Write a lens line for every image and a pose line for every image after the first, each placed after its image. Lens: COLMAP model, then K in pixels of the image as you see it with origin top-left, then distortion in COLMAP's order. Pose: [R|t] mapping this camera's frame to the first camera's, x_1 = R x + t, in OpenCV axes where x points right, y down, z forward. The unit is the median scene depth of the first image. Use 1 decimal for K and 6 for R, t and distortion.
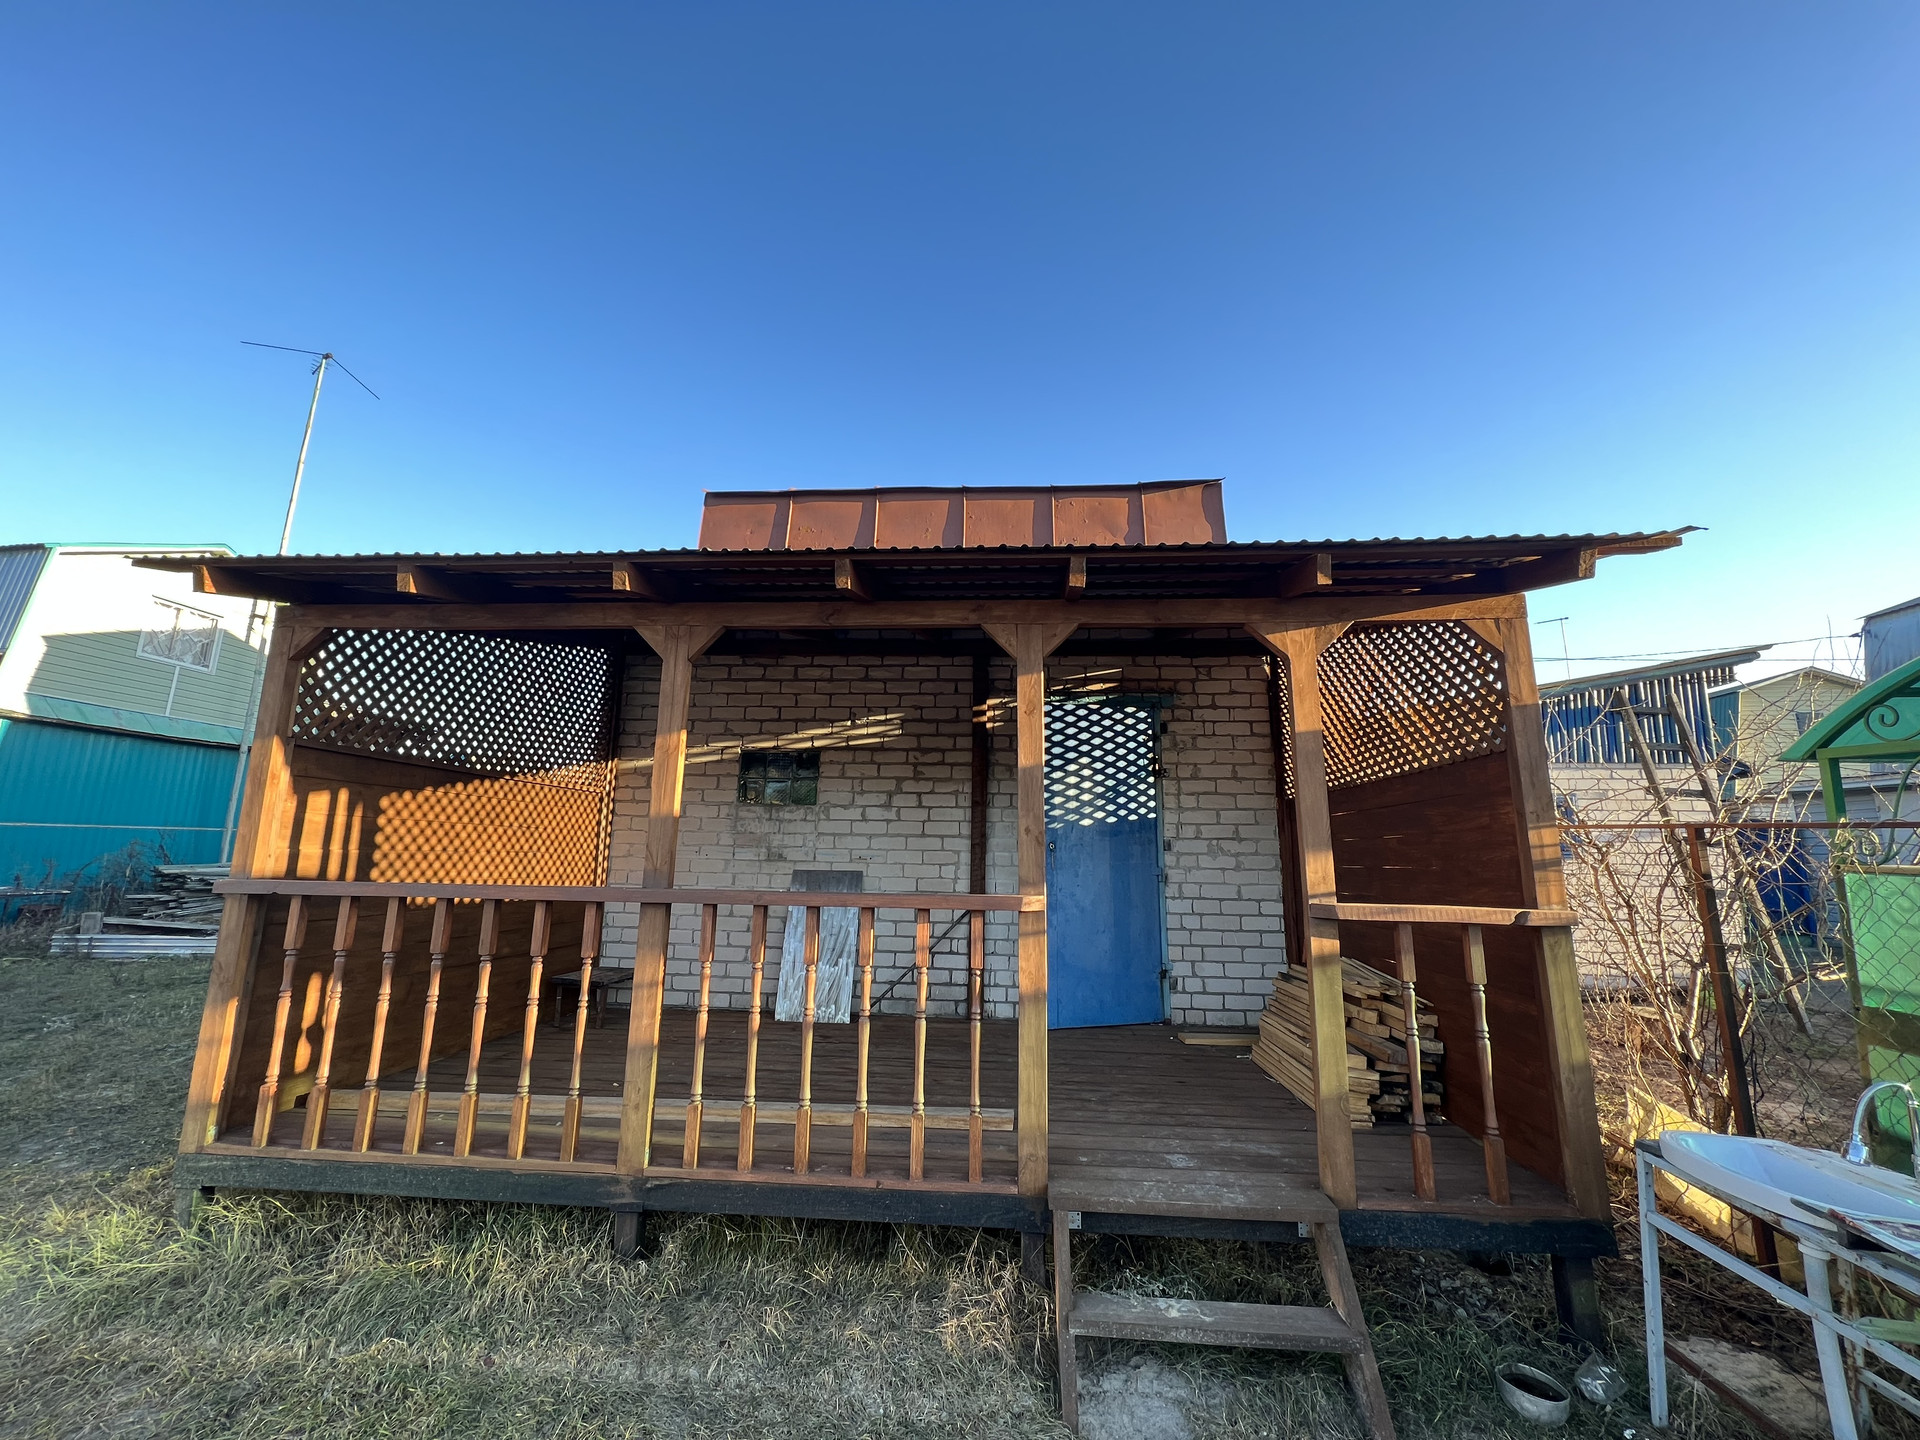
lens RADIAL K [[771.4, 0, 964.8], [0, 771.4, 716.9], [0, 0, 1]] dist [-0.001054, 0.000383]
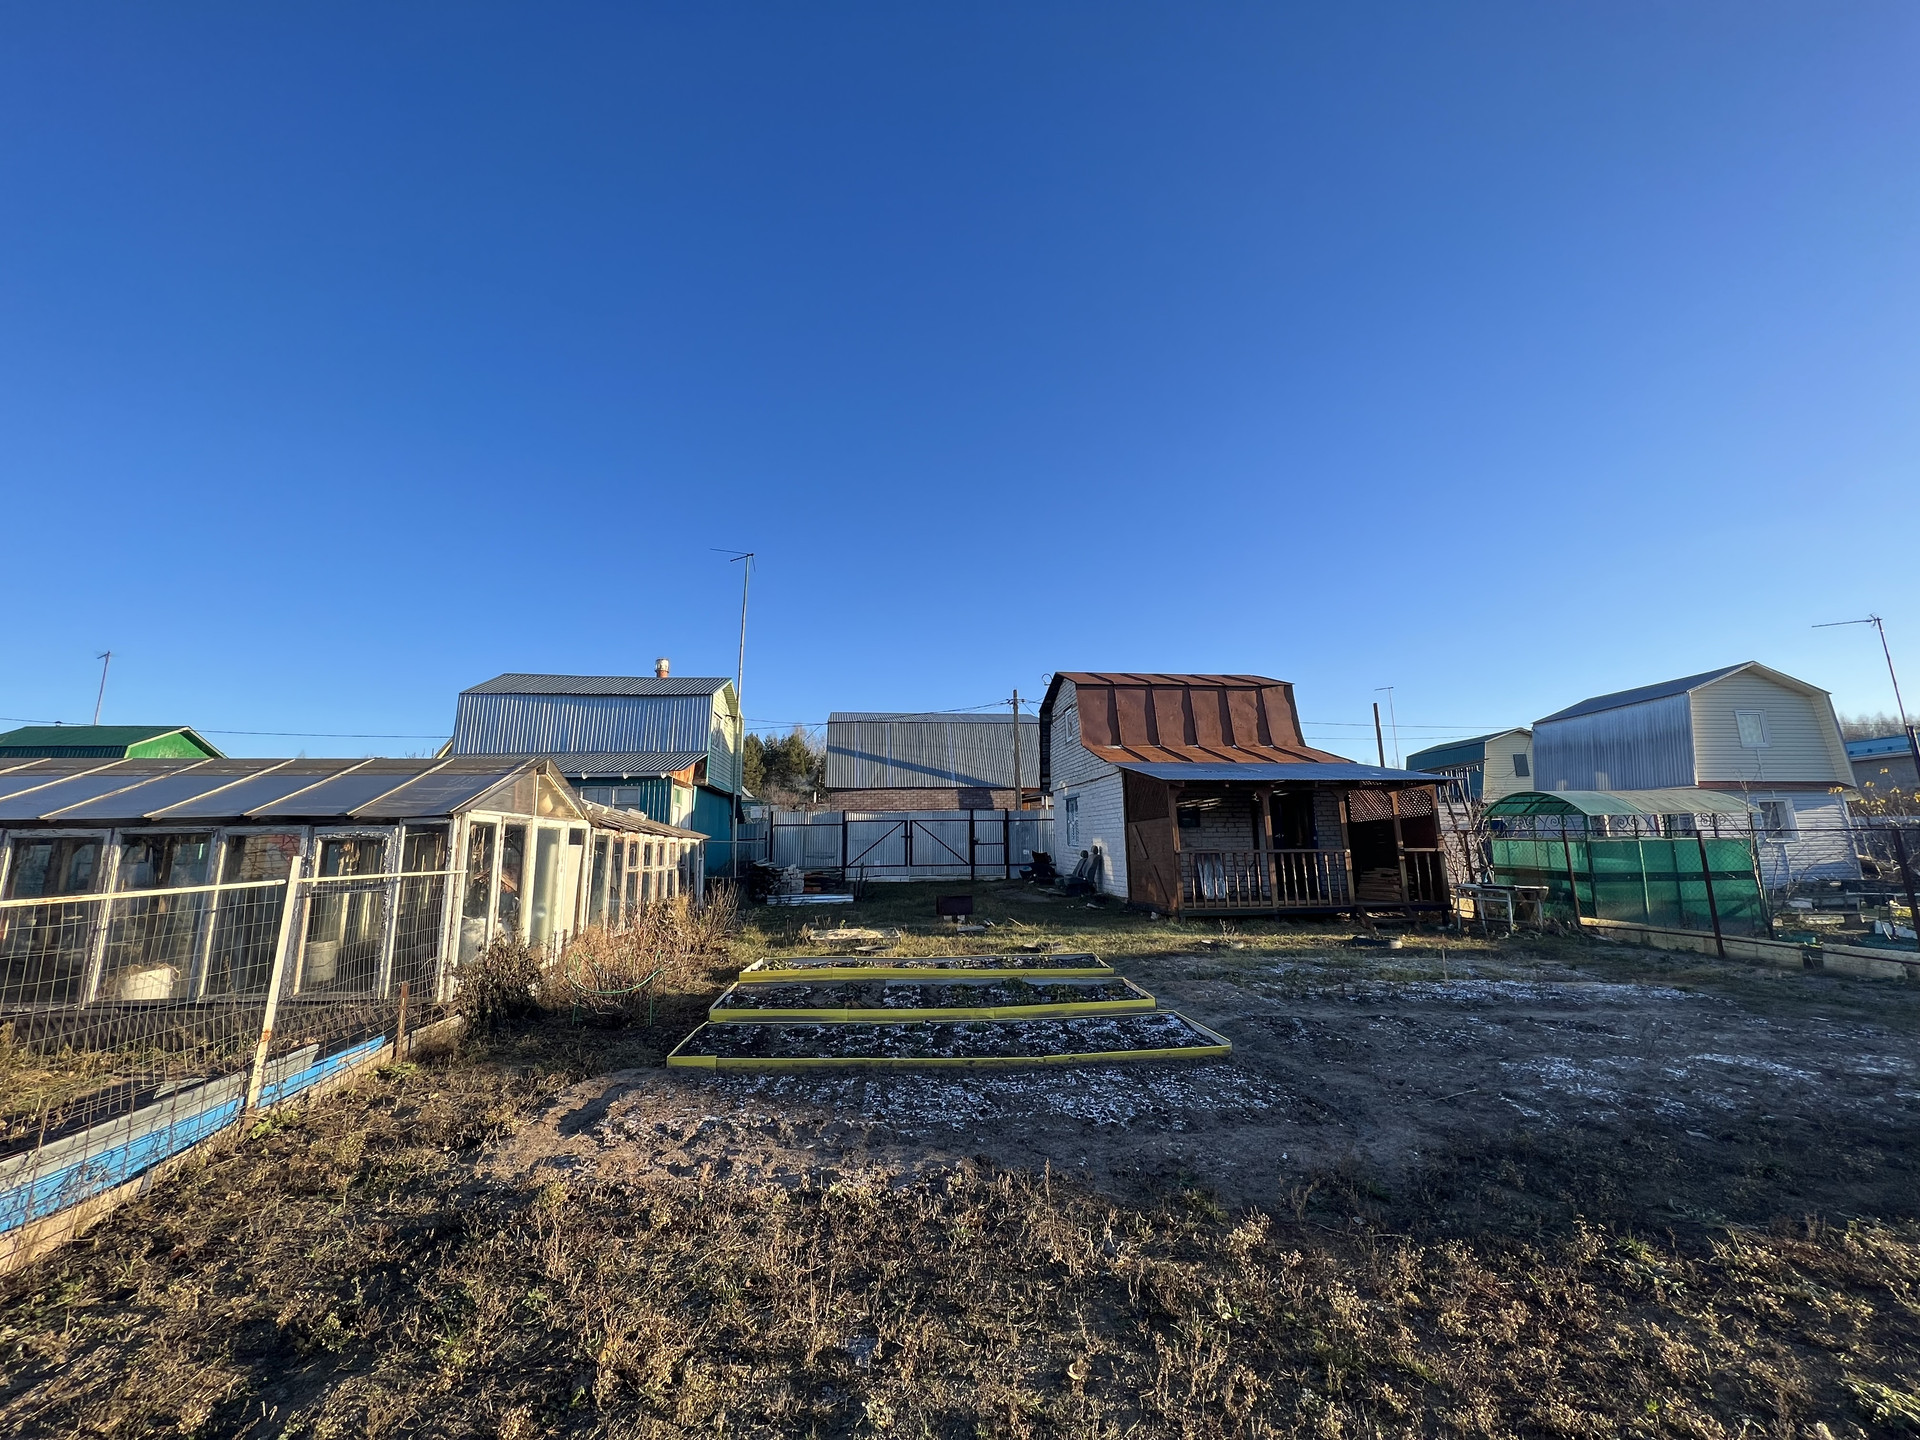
lens RADIAL K [[771.4, 0, 956.0], [0, 771.4, 711.5], [0, 0, 1]] dist [-0.001054, 0.000383]
pose [[0.983777, 0.004228, 0.179343, -1.437036], [-0.004596, 0.999988, 0.001637, -0.284210], [-0.179334, -0.002434, 0.983785, -1.492015]]
